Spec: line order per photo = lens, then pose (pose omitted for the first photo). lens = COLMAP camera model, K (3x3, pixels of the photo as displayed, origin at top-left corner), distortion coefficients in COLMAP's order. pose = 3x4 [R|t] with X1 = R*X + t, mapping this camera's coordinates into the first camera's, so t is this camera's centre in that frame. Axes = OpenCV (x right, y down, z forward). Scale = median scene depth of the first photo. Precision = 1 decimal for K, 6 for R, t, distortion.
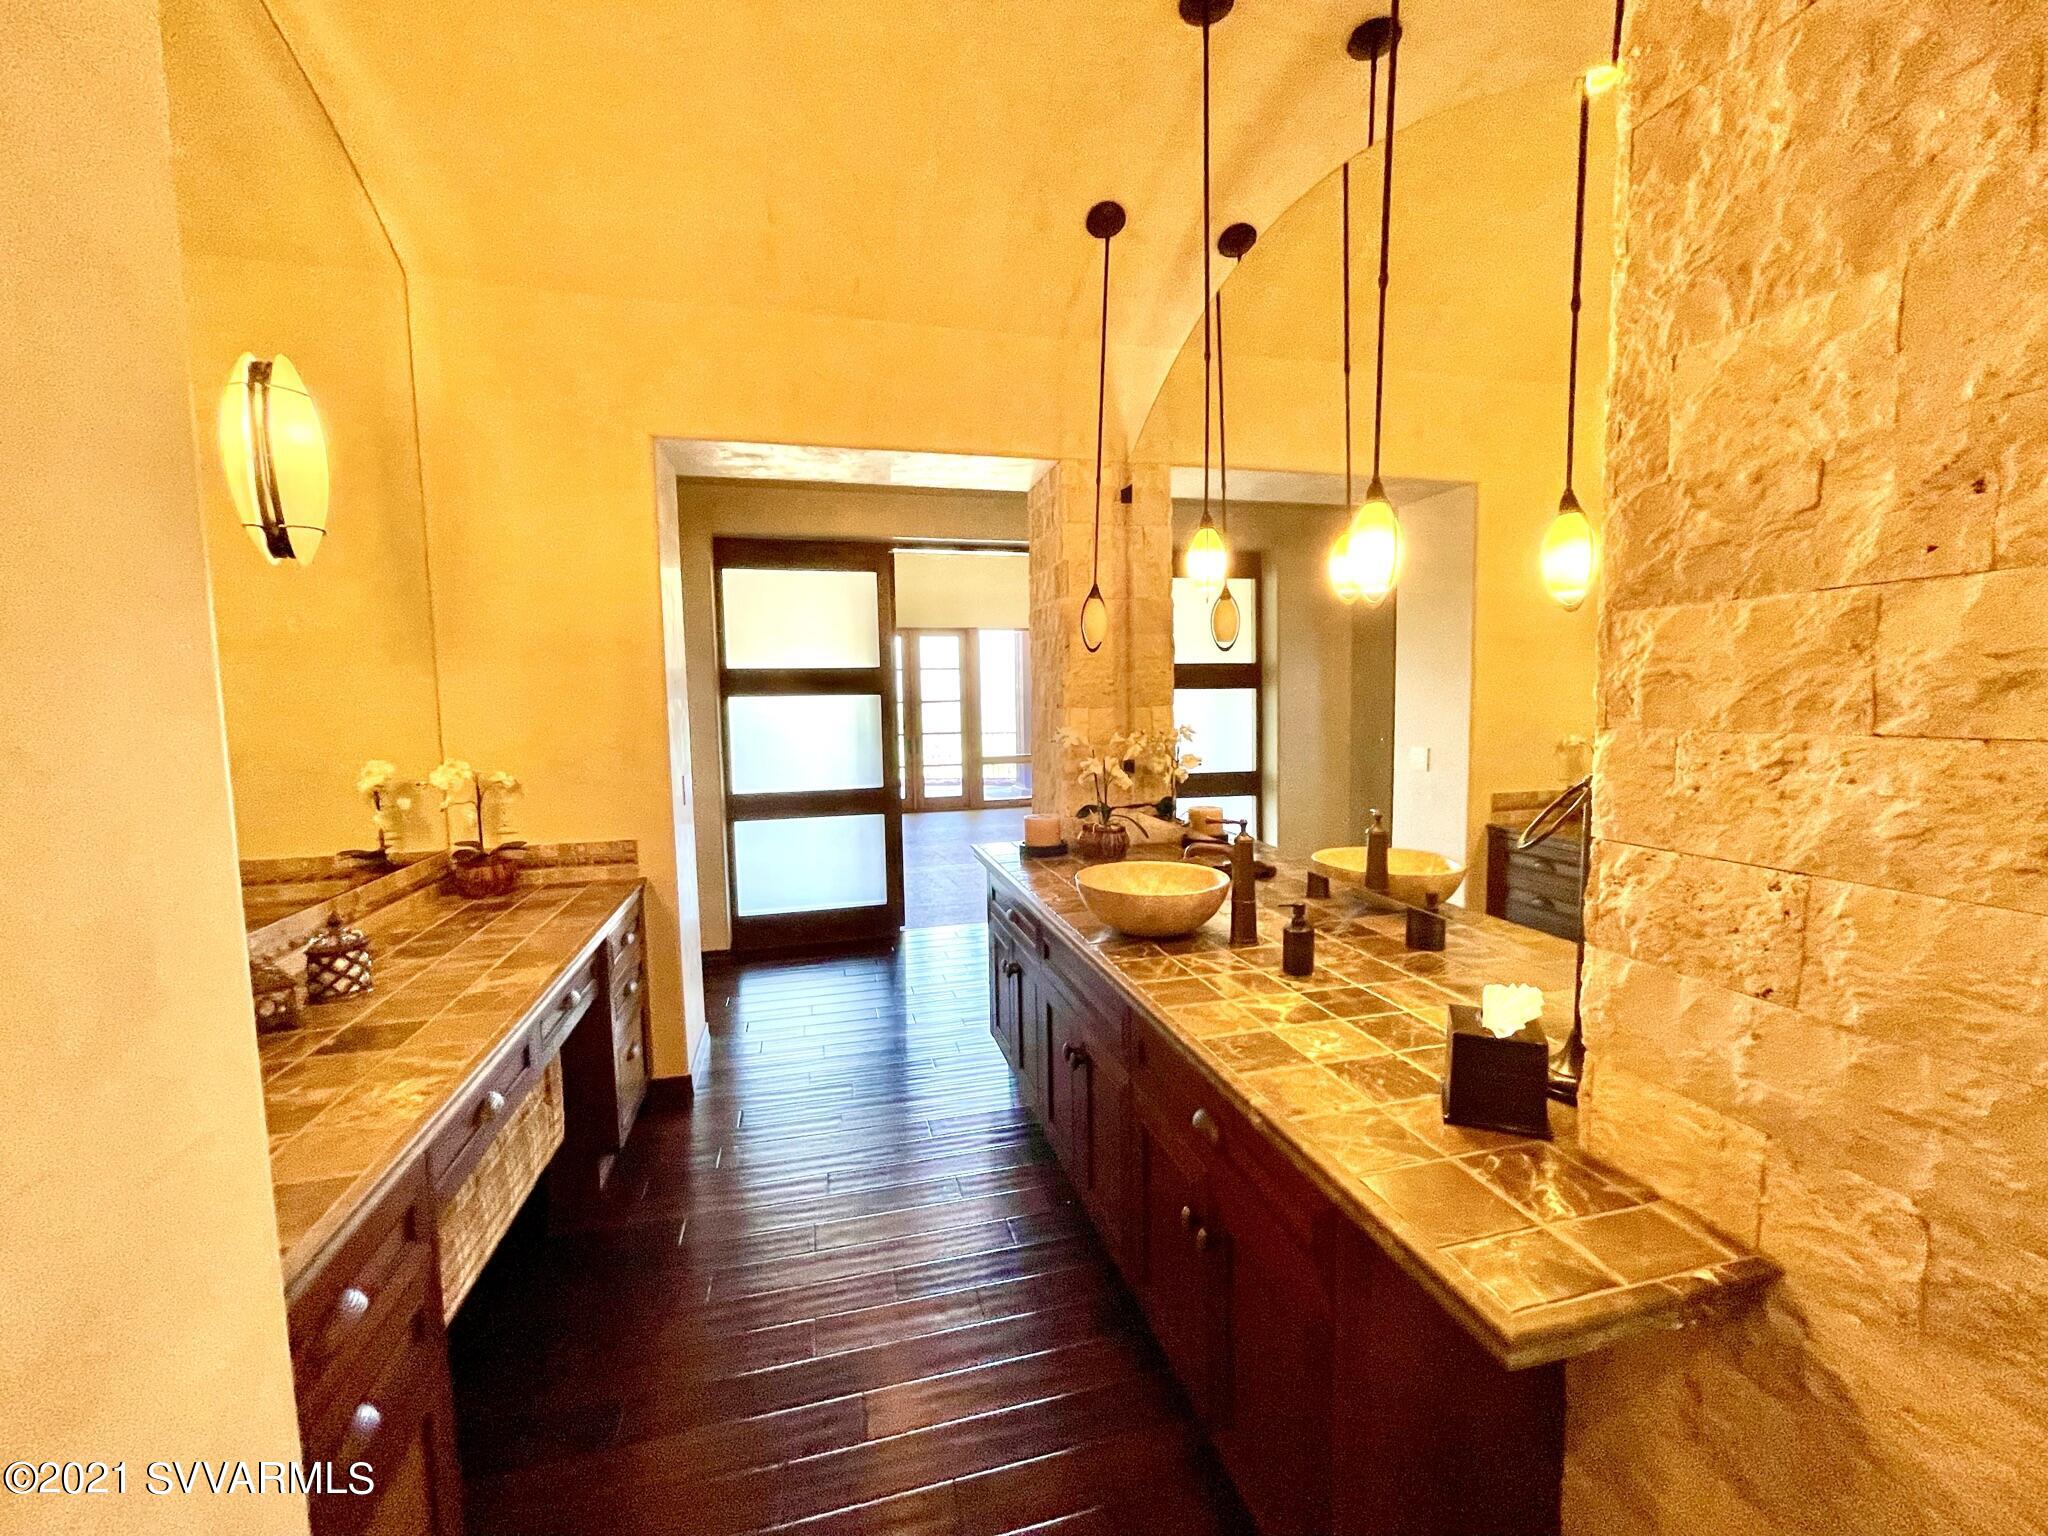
lens RADIAL K [[834.6, 0, 1024.6], [0, 834.6, 764.3], [0, 0, 1]] dist [-0.001880, -0.000217]
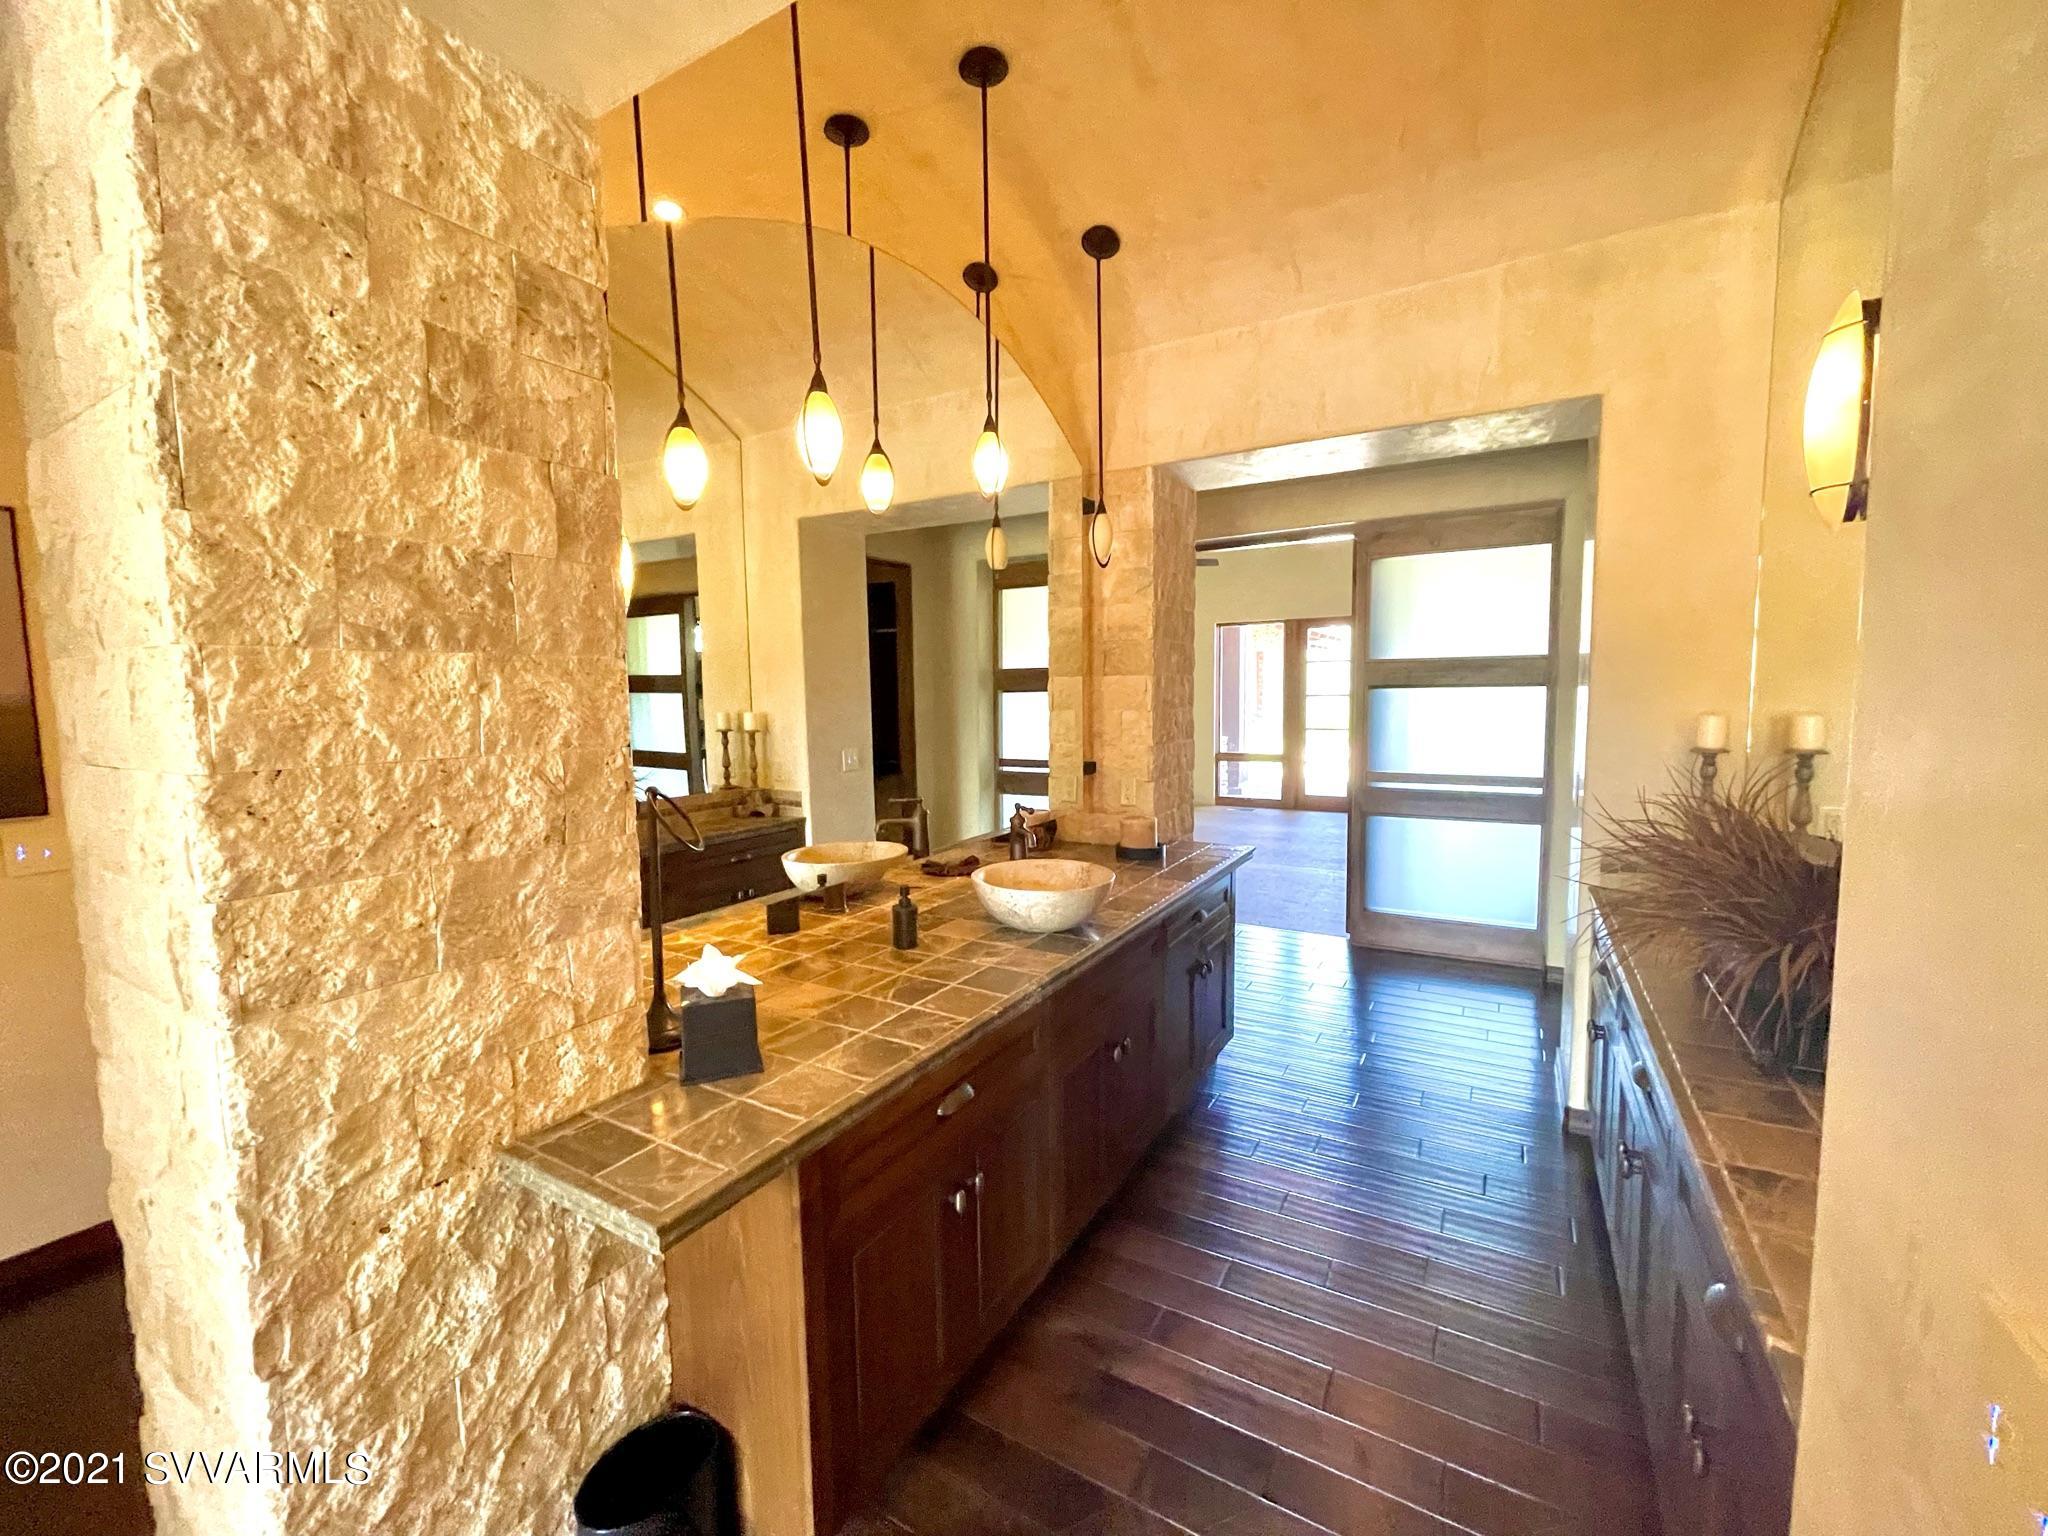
lens RADIAL K [[834.6, 0, 1025.7], [0, 834.6, 768.3], [0, 0, 1]] dist [-0.001880, -0.000217]
pose [[0.718370, 0.066656, -0.692461, 1.440866], [-0.066511, 0.997420, 0.027012, -0.040852], [0.692475, 0.026652, 0.720950, 0.393065]]
